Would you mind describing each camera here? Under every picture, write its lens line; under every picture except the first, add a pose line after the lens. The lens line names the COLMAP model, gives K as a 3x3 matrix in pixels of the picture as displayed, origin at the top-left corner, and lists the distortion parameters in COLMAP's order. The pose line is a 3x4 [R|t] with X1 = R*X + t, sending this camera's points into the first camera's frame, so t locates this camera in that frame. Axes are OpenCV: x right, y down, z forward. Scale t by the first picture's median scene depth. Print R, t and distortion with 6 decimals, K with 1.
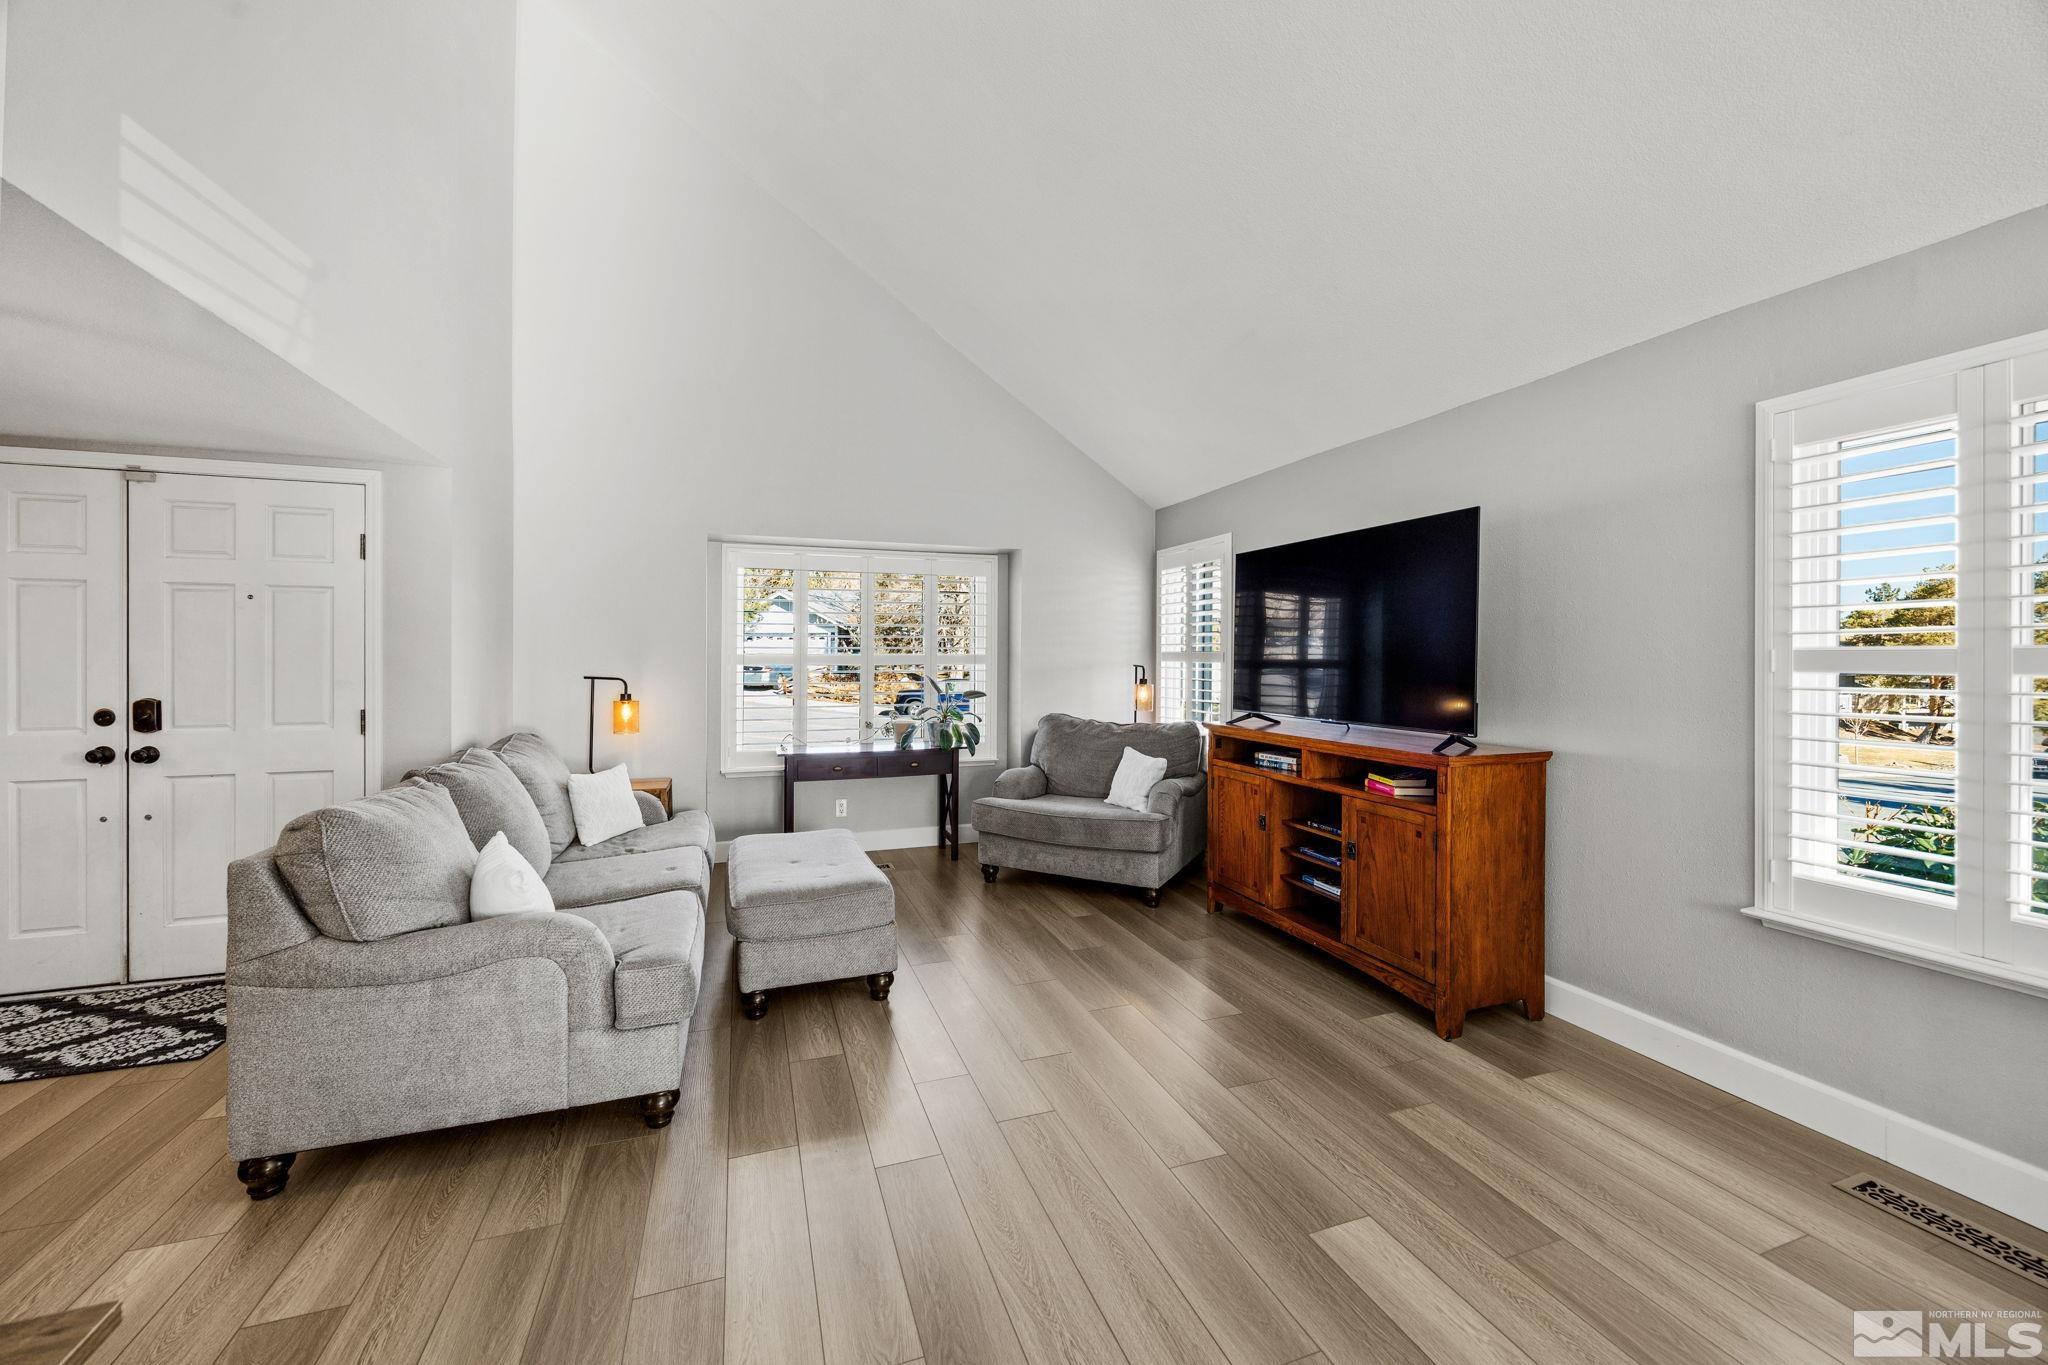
lens RADIAL K [[803.5, 0, 1051.6], [0, 803.5, 654.0], [0, 0, 1]] dist [-0.000476, -0.000051]
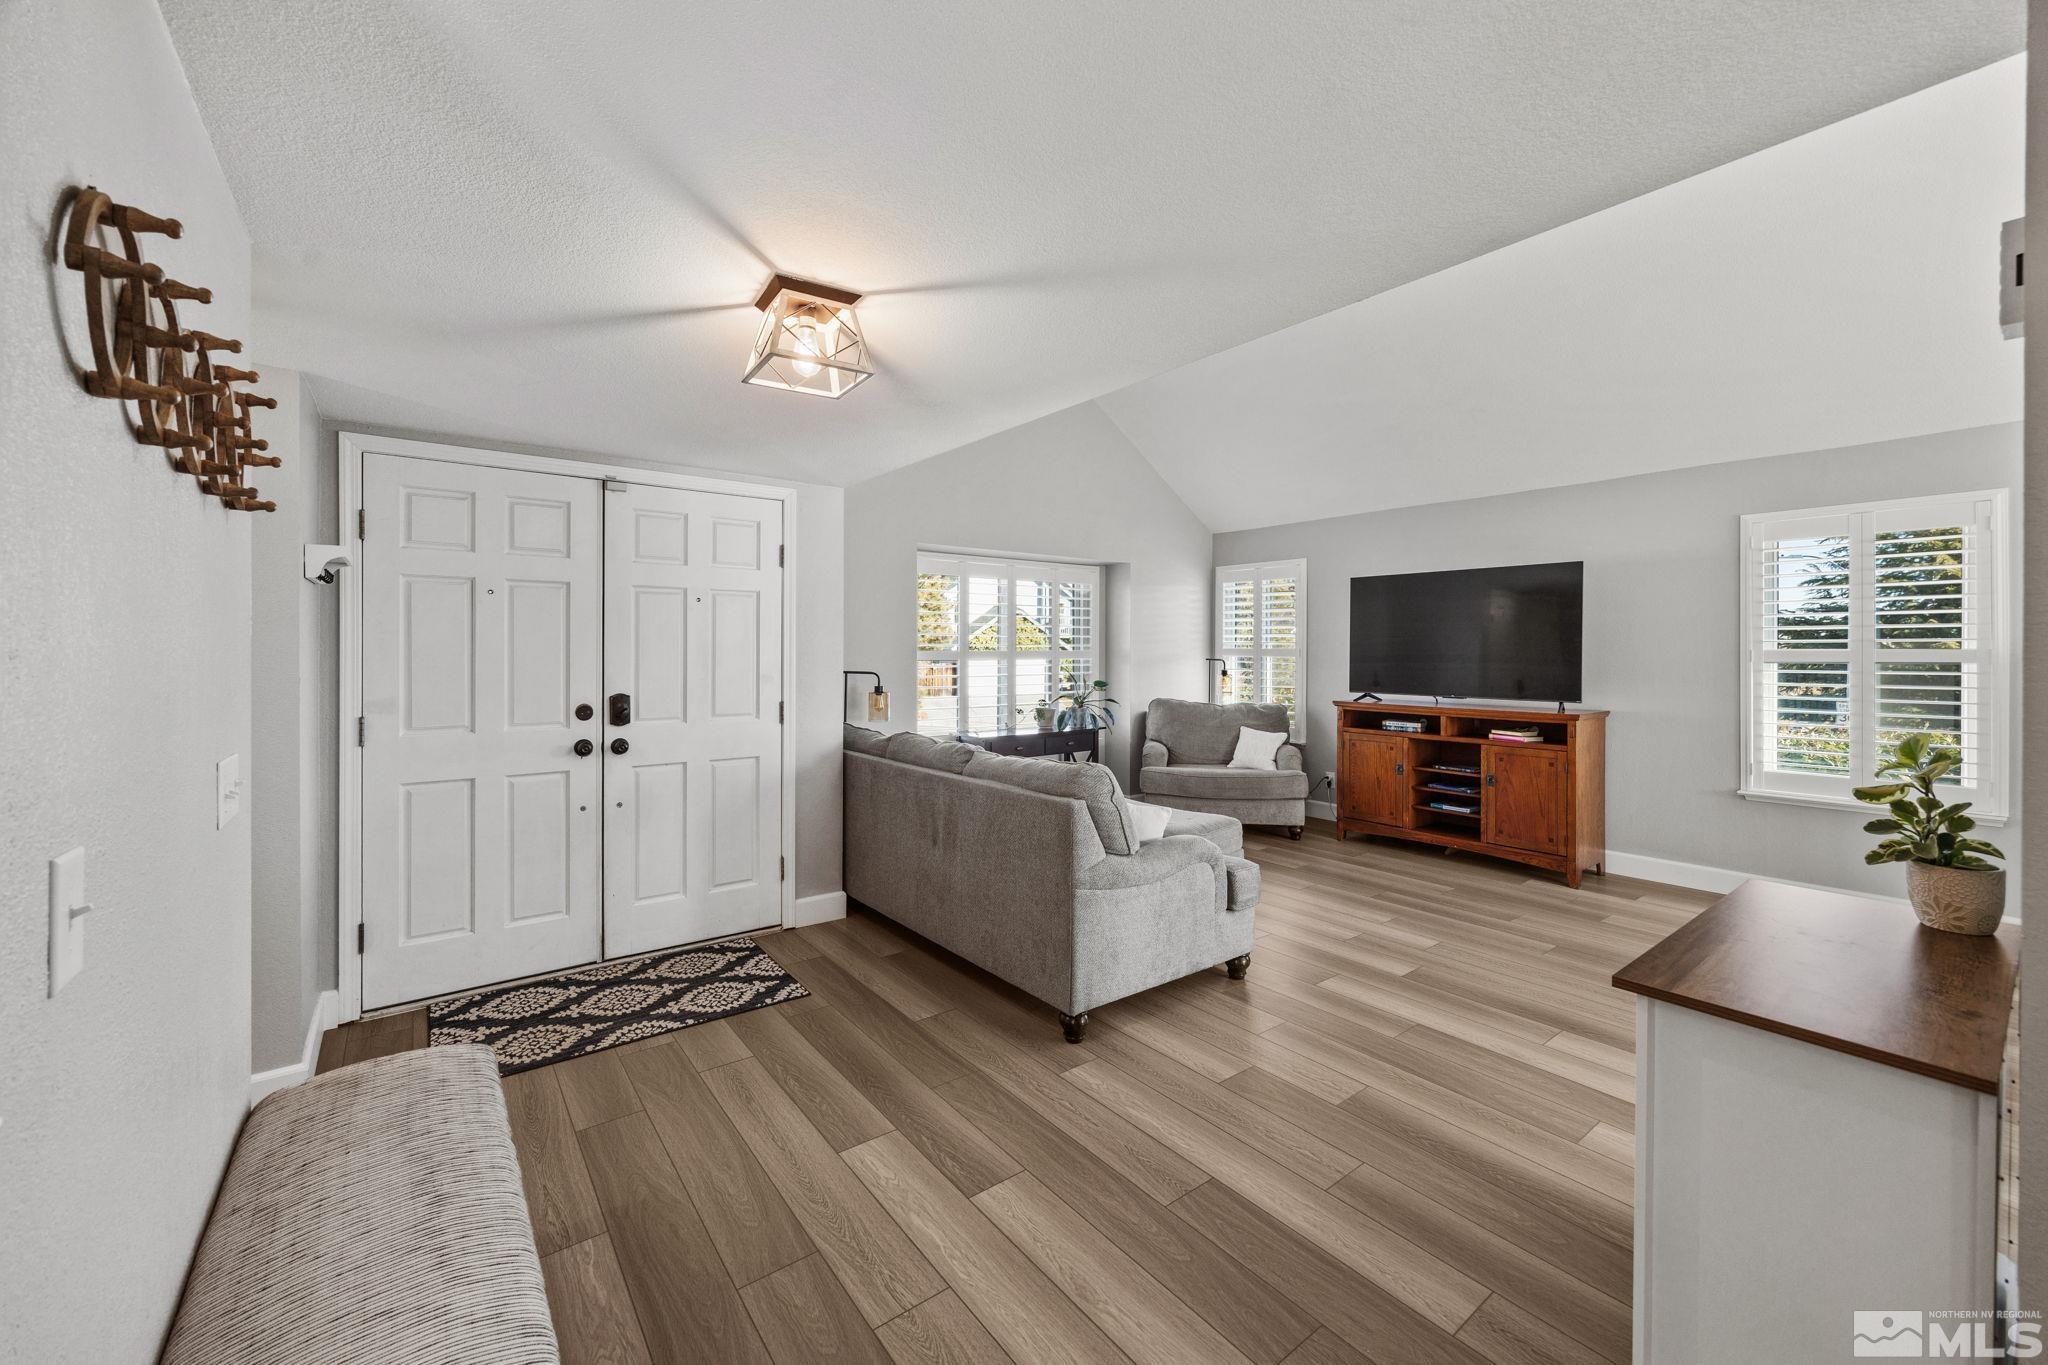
lens RADIAL K [[803.5, 0, 1058.9], [0, 803.5, 644.0], [0, 0, 1]] dist [-0.000476, -0.000051]
pose [[0.950504, 0.002288, 0.310704, -0.911792], [-0.000729, 0.999987, -0.005132, -0.005873], [-0.310712, 0.004651, 0.950493, -0.203023]]
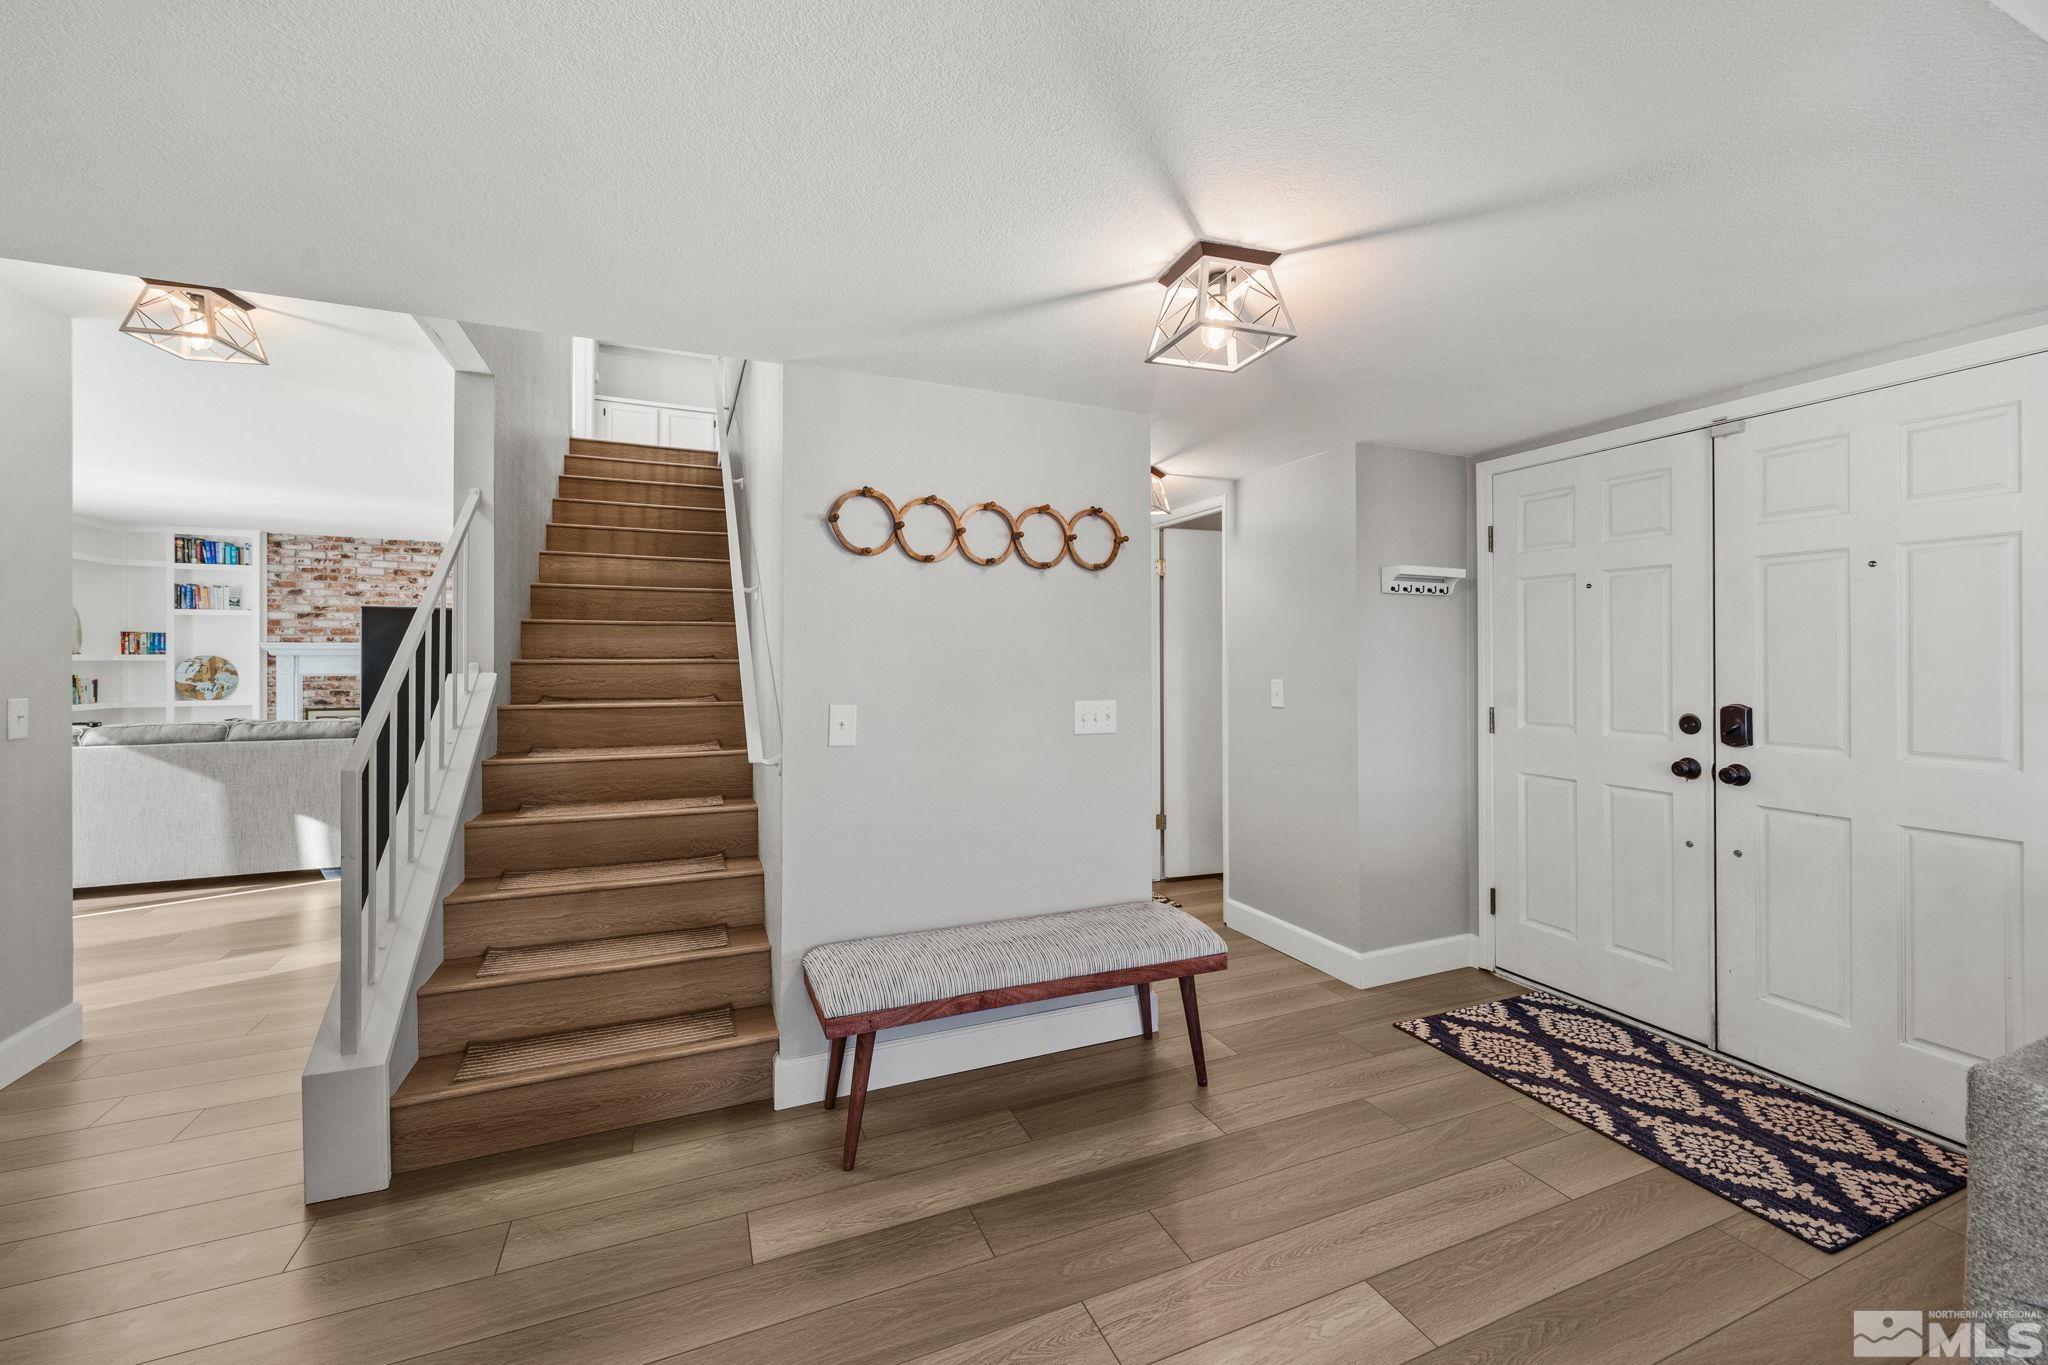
lens RADIAL K [[803.5, 0, 1006.1], [0, 803.5, 655.9], [0, 0, 1]] dist [-0.000476, -0.000051]
pose [[0.021922, -0.008267, -0.999726, -0.345967], [-0.001100, 0.999965, -0.008293, 0.015006], [0.999759, 0.001282, 0.021912, 0.258427]]
